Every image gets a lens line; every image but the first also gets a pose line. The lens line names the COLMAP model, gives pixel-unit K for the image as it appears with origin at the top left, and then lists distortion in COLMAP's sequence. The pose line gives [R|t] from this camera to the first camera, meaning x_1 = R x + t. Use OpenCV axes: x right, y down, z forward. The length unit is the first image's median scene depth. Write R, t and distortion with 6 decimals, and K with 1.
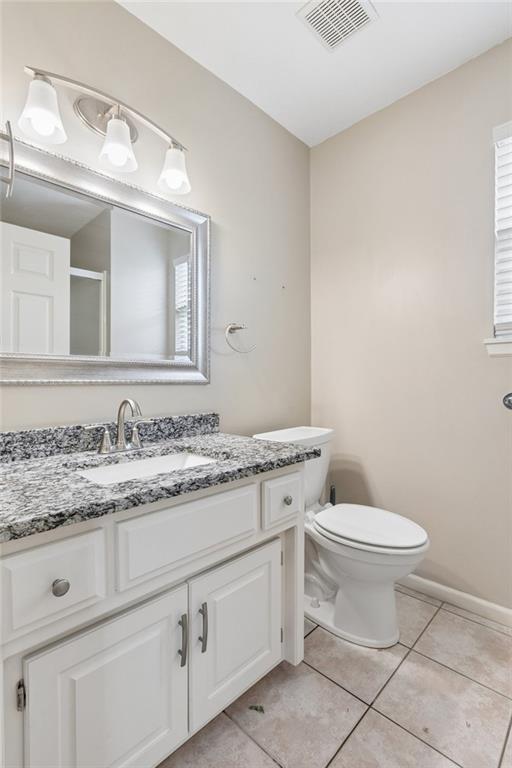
lens RADIAL K [[365.2, 0, 256.1], [0, 365.2, 384.9], [0, 0, 1]] dist [-0.002146, -0.001847]
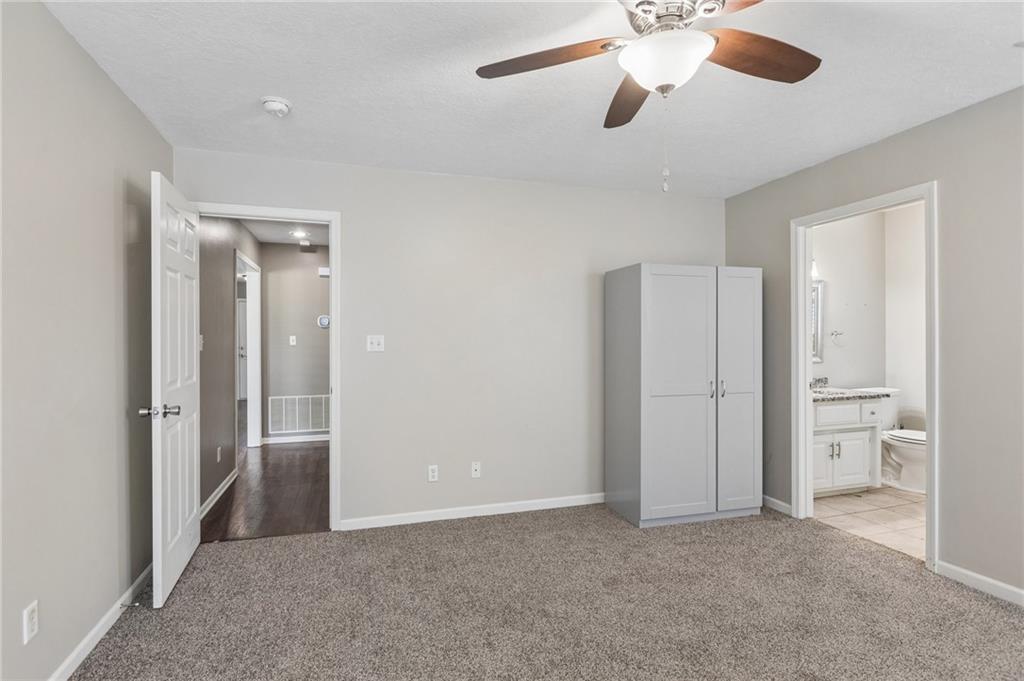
lens RADIAL K [[518.4, 0, 510.0], [0, 518.4, 345.1], [0, 0, 1]] dist [-0.001989, 0.000980]
pose [[0.883831, -0.000501, -0.467805, -0.402069], [-0.001145, 0.999994, -0.003234, -0.114950], [0.467804, 0.003394, 0.883826, -2.933578]]
